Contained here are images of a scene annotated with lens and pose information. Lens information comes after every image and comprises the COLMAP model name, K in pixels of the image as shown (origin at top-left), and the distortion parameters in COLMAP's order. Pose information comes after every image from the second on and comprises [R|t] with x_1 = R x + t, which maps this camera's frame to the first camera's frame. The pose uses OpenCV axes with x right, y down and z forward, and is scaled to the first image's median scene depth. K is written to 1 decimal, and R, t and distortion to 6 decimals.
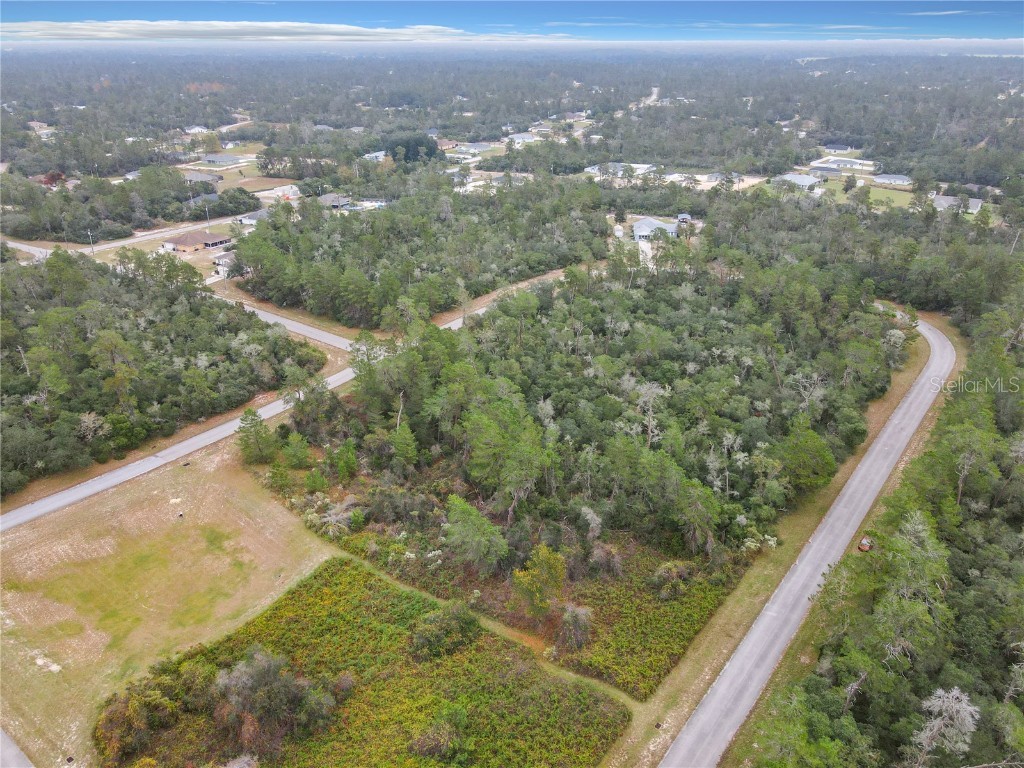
lens RADIAL K [[741.3, 0, 511.0], [0, 741.3, 421.1], [0, 0, 1]] dist [0.016079, 0.012219]
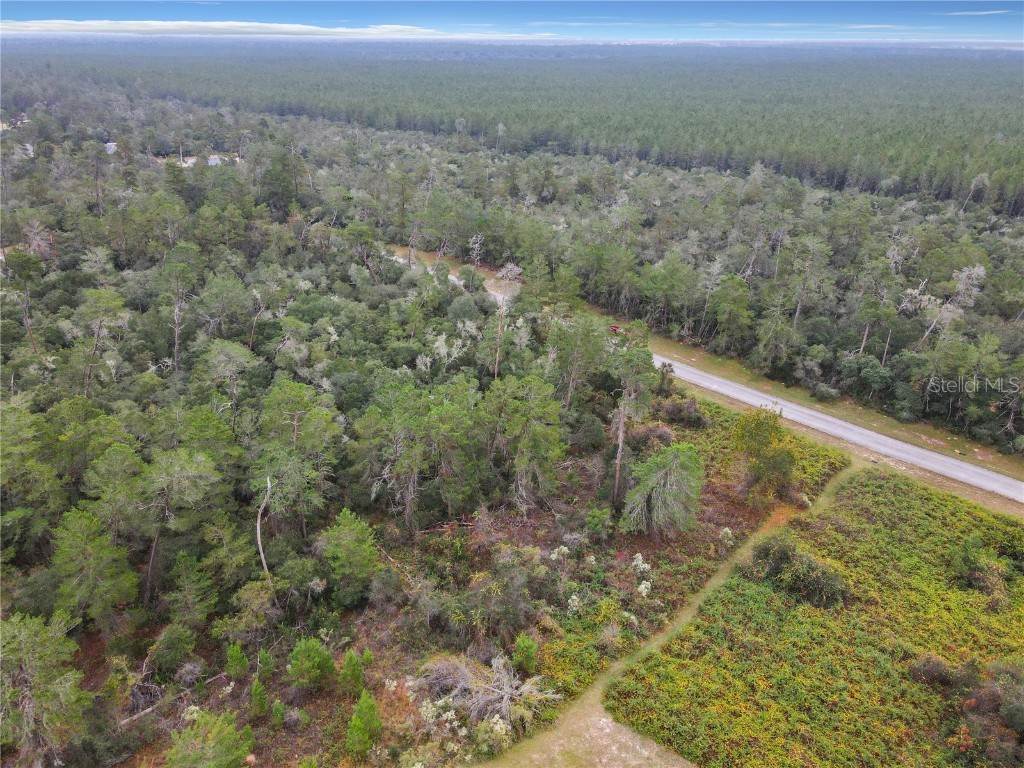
lens RADIAL K [[740.1, 0, 509.4], [0, 740.1, 399.8], [0, 0, 1]] dist [0.022791, -0.002670]
pose [[0.159946, -0.431727, 0.887710, -0.598672], [0.442718, 0.835145, 0.326395, -0.194660], [-0.882280, 0.340799, 0.324712, 0.777497]]
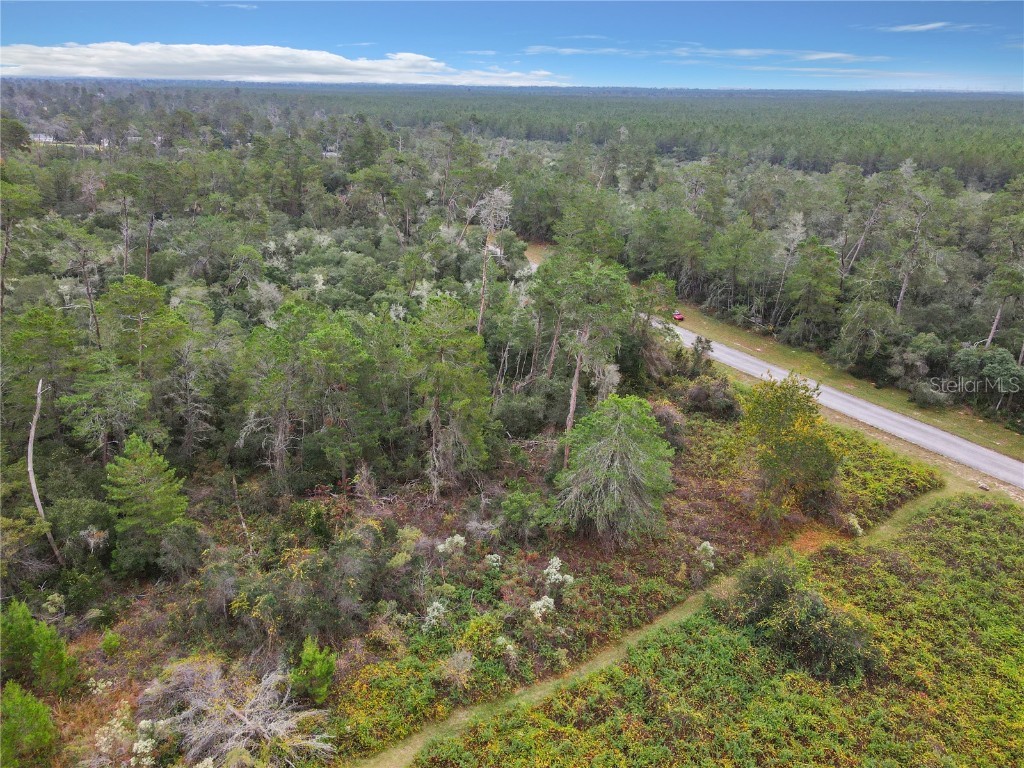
lens RADIAL K [[746.7, 0, 506.9], [0, 746.7, 384.8], [0, 0, 1]] dist [0.015472, 0.003782]
pose [[0.370756, -0.342811, 0.863146, -0.428363], [0.410401, 0.894193, 0.178858, -0.012081], [-0.833133, 0.287923, 0.472218, 0.723364]]
